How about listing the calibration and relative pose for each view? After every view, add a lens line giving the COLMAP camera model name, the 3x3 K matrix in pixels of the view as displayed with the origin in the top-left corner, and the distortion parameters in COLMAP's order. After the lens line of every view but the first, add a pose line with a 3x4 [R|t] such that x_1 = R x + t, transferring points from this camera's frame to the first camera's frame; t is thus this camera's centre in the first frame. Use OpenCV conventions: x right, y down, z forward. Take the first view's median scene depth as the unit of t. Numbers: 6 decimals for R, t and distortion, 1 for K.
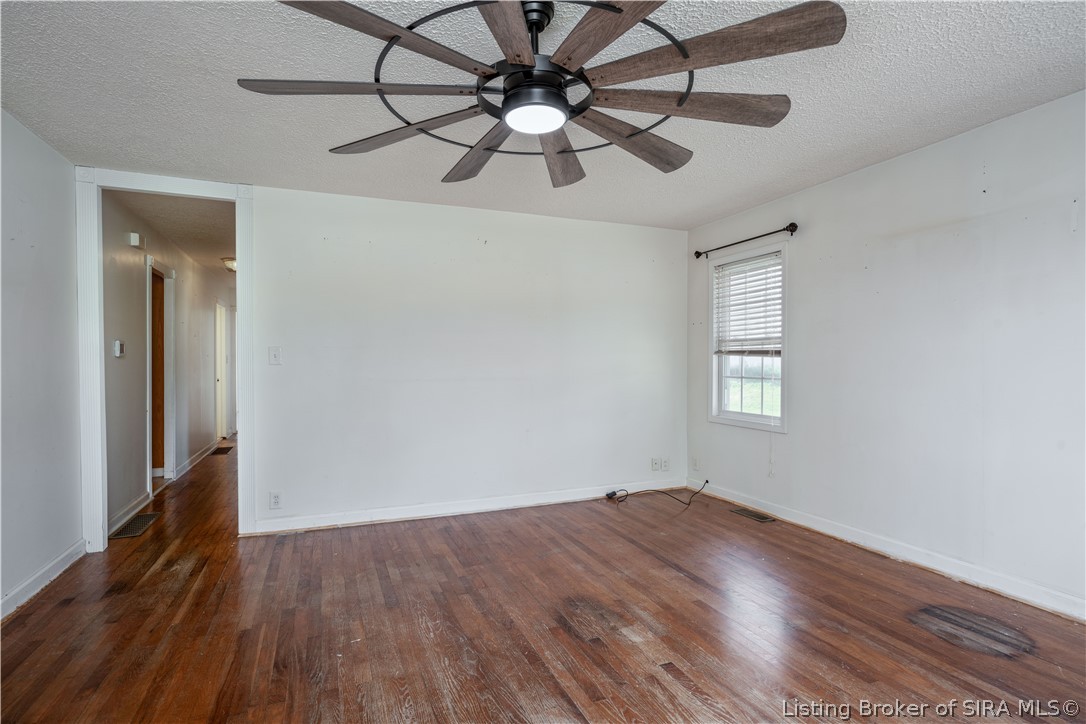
lens RADIAL K [[554.6, 0, 549.4], [0, 554.6, 363.8], [0, 0, 1]] dist [0.002958, 0.000286]
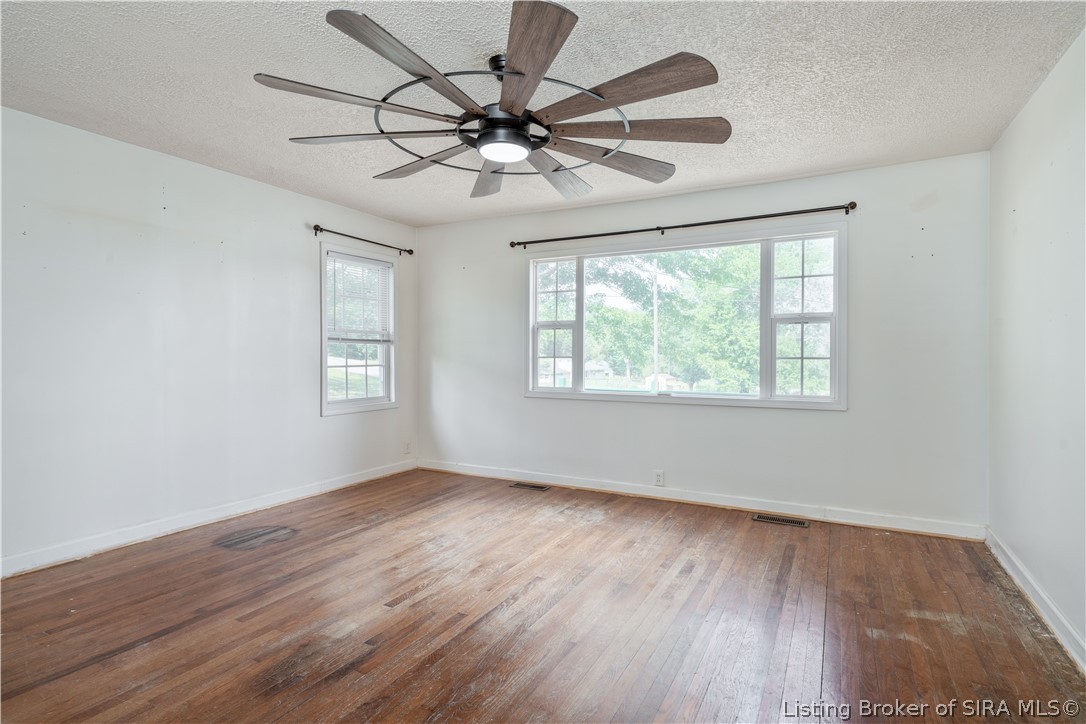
lens RADIAL K [[554.6, 0, 547.2], [0, 554.6, 359.0], [0, 0, 1]] dist [0.002958, 0.000286]
pose [[-0.636982, -0.007727, 0.770840, -0.801067], [0.003041, 0.999917, 0.012537, 0.006798], [-0.770873, 0.010330, -0.636906, 1.319011]]
